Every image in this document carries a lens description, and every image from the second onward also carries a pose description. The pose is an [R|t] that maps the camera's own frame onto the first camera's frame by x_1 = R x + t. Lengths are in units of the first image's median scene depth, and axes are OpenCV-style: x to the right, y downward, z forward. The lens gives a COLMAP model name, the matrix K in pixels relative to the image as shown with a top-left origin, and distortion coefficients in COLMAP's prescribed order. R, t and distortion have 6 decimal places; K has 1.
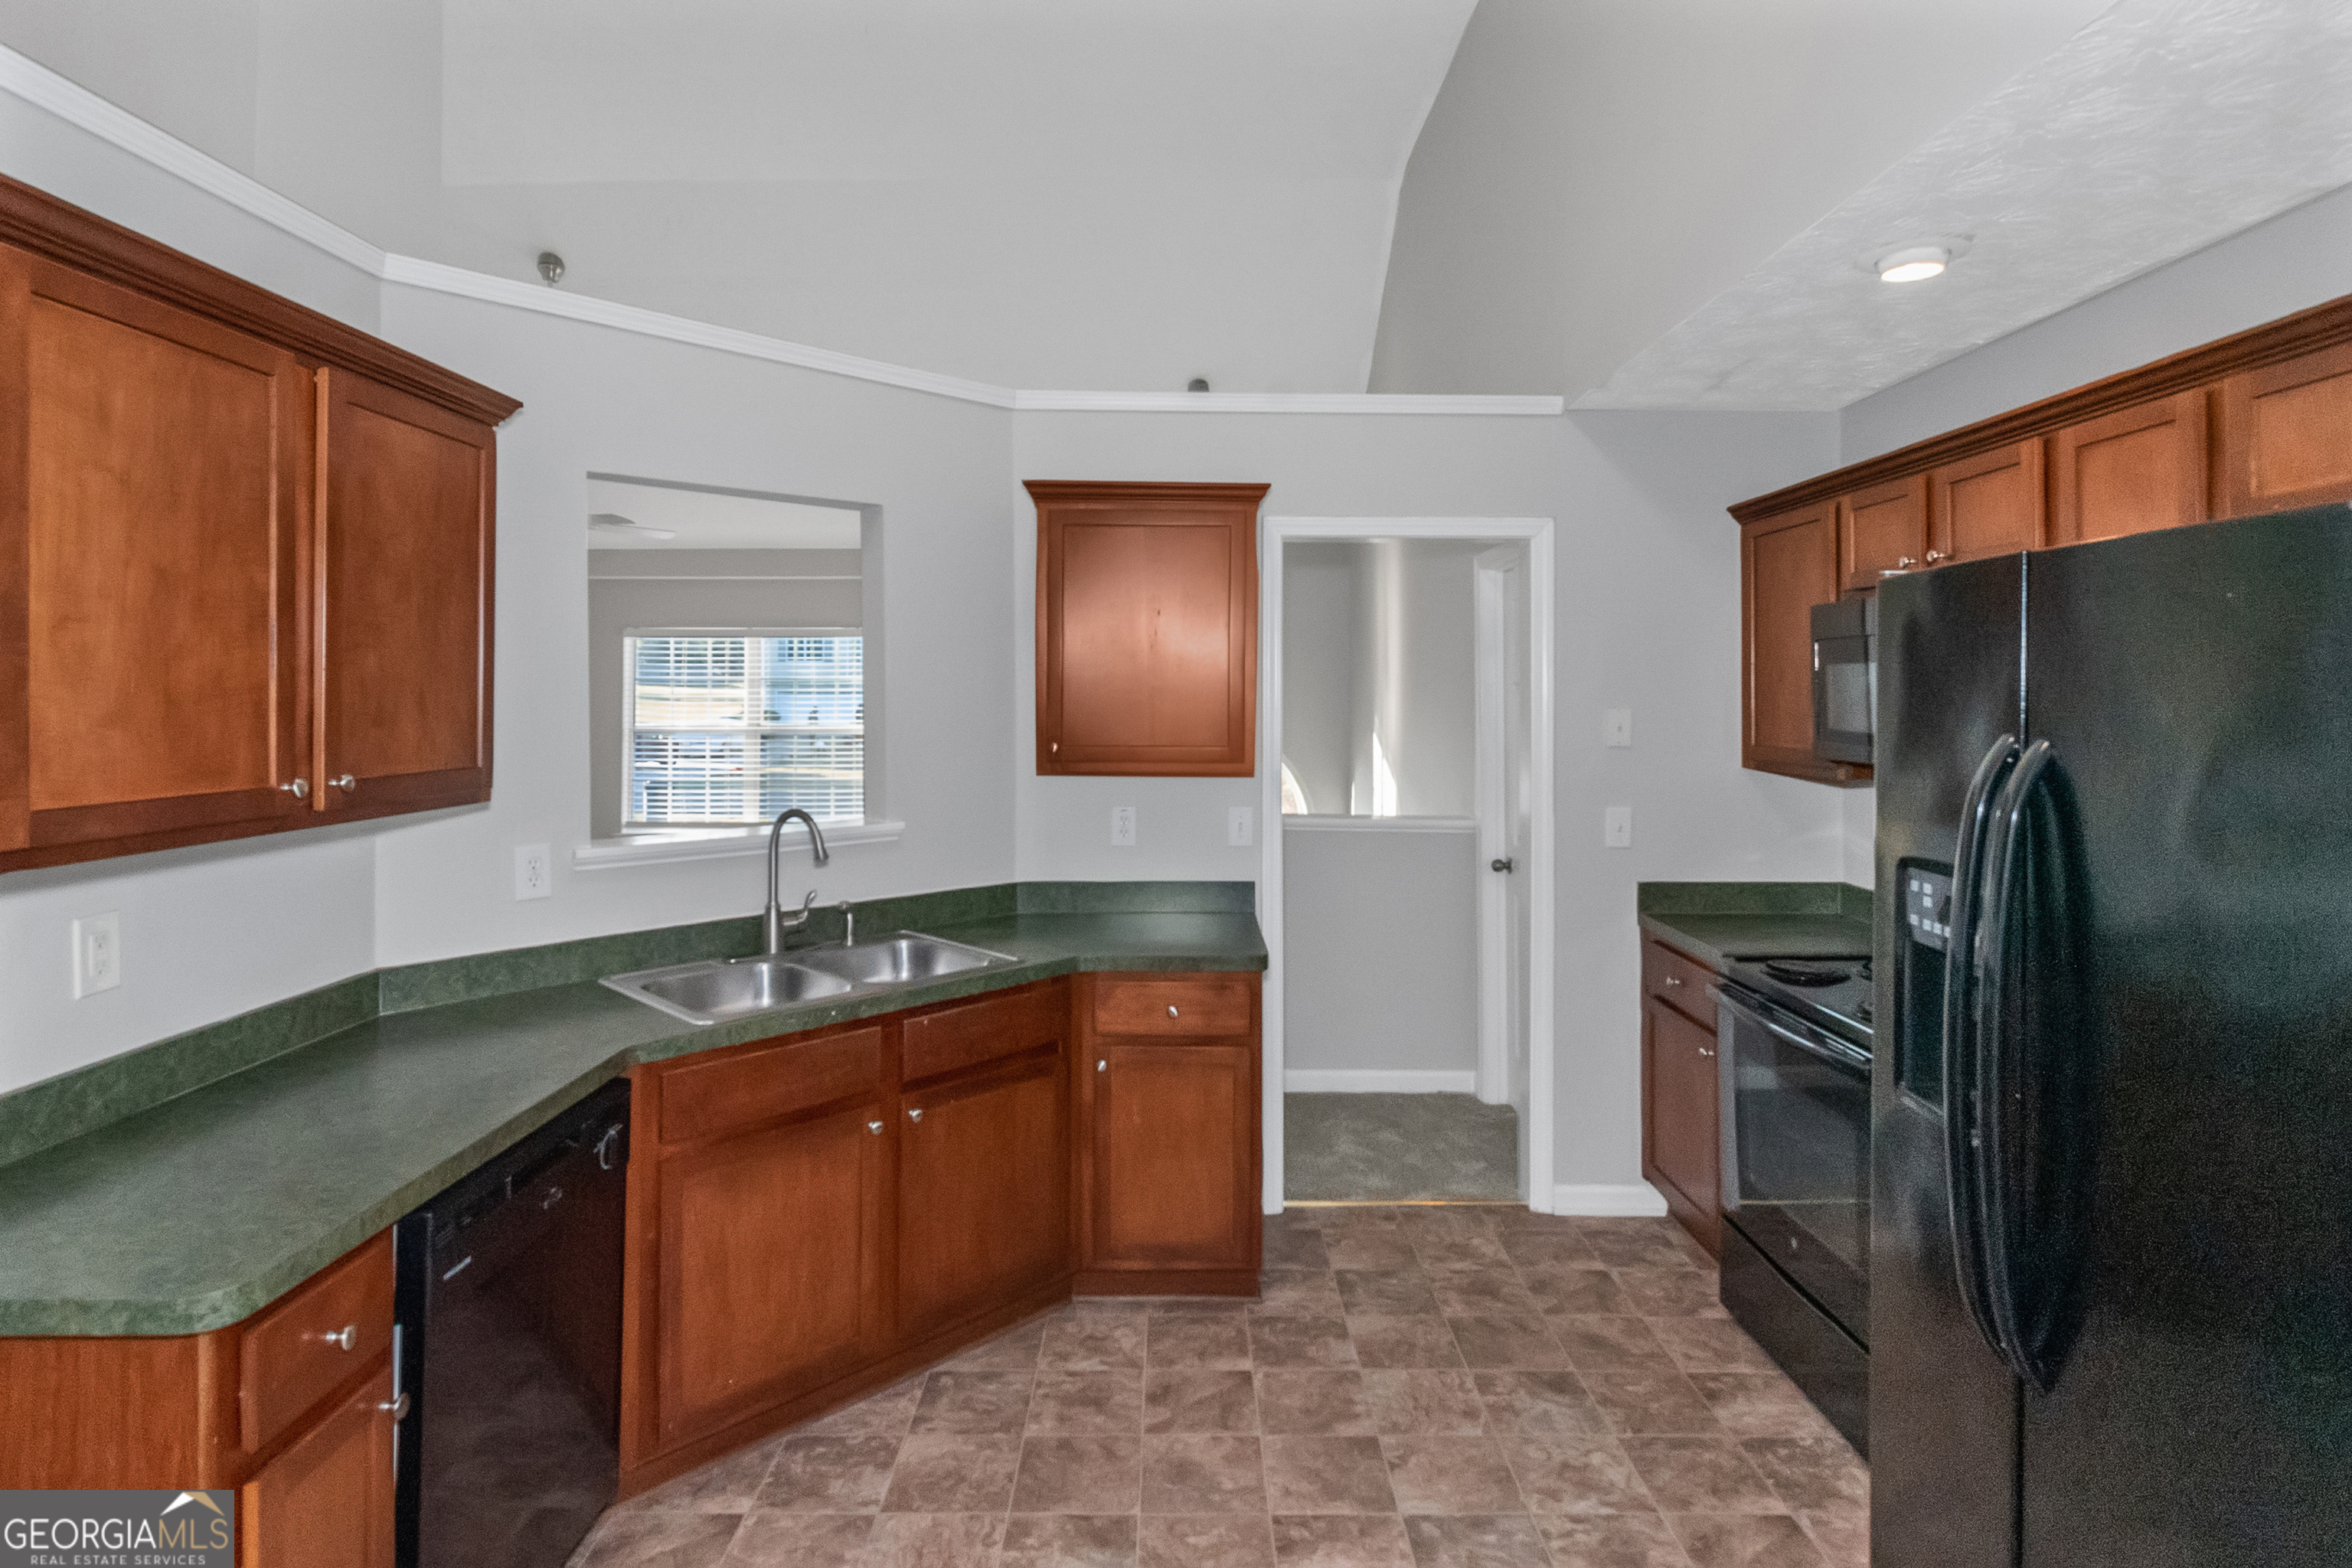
lens RADIAL K [[1196.9, 0, 1180.9], [0, 1196.9, 687.3], [0, 0, 1]] dist [-0.000531, -0.000510]
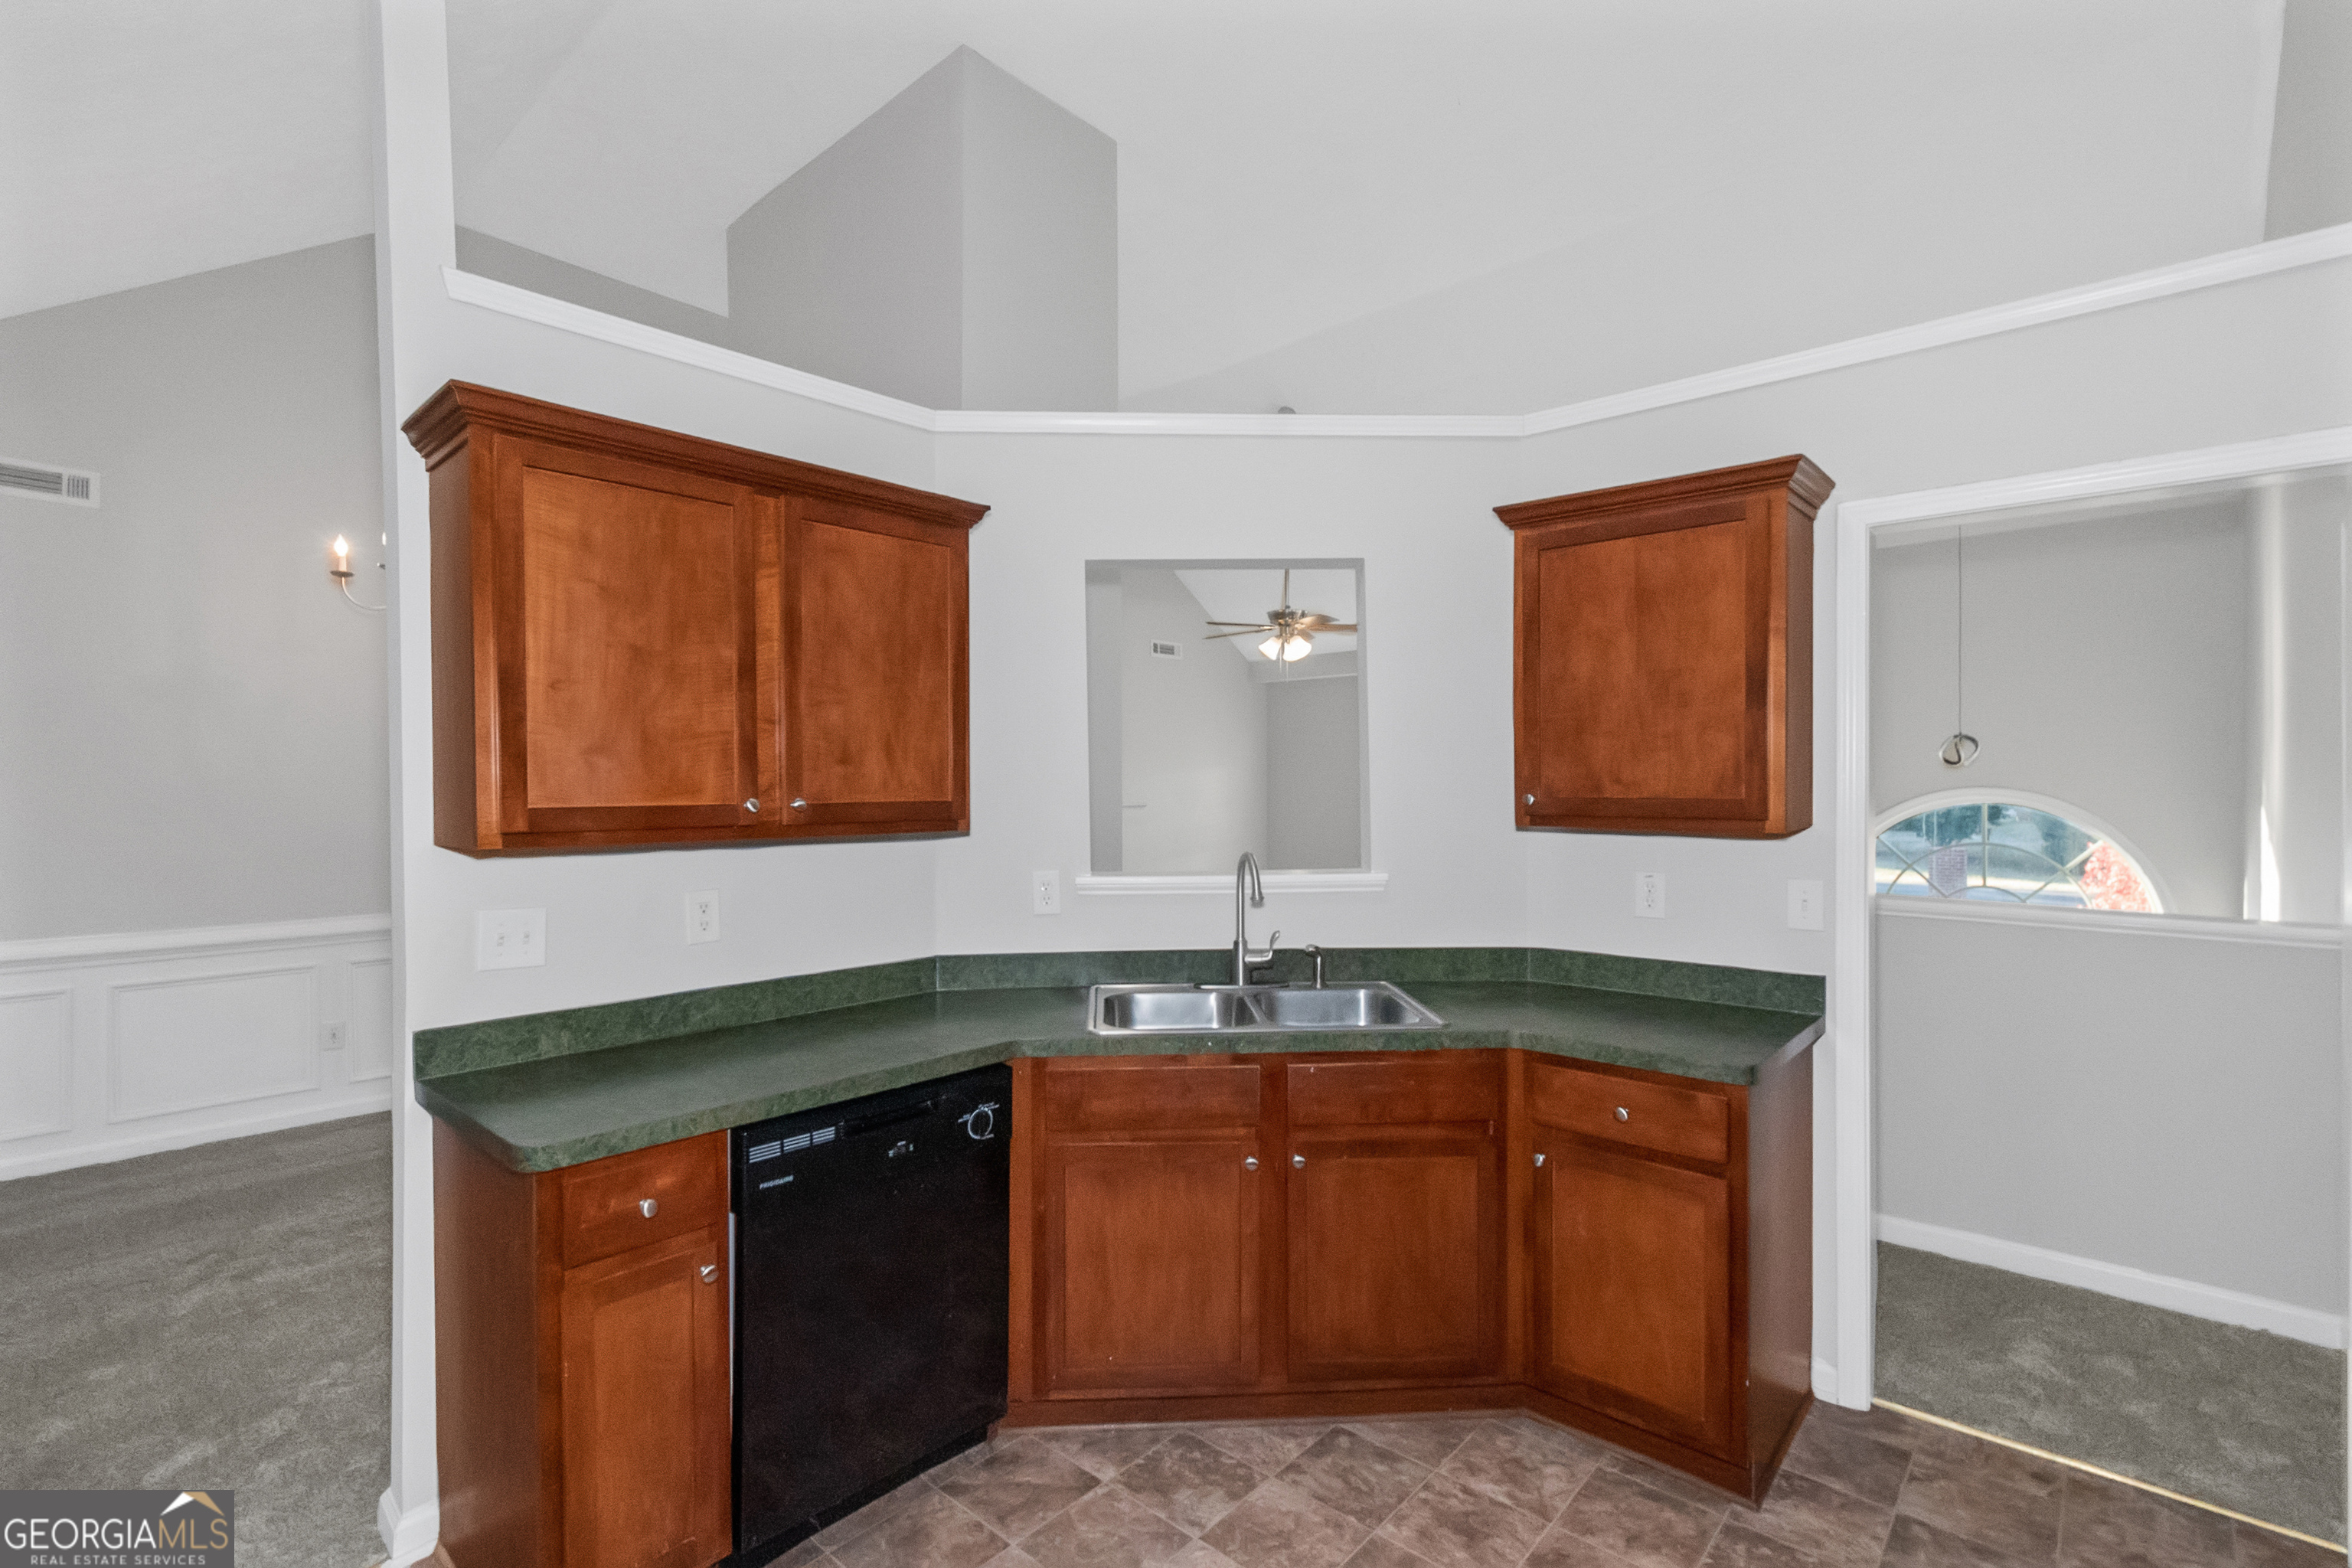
lens RADIAL K [[1056.4, 0, 1176.0], [0, 1056.4, 784.0], [0, 0, 1]] dist [-0.002023, -0.000606]
pose [[0.742511, -0.005987, -0.669807, 0.288505], [0.012605, 0.999908, 0.005035, 0.038290], [0.669715, -0.012181, 0.742518, 0.281983]]
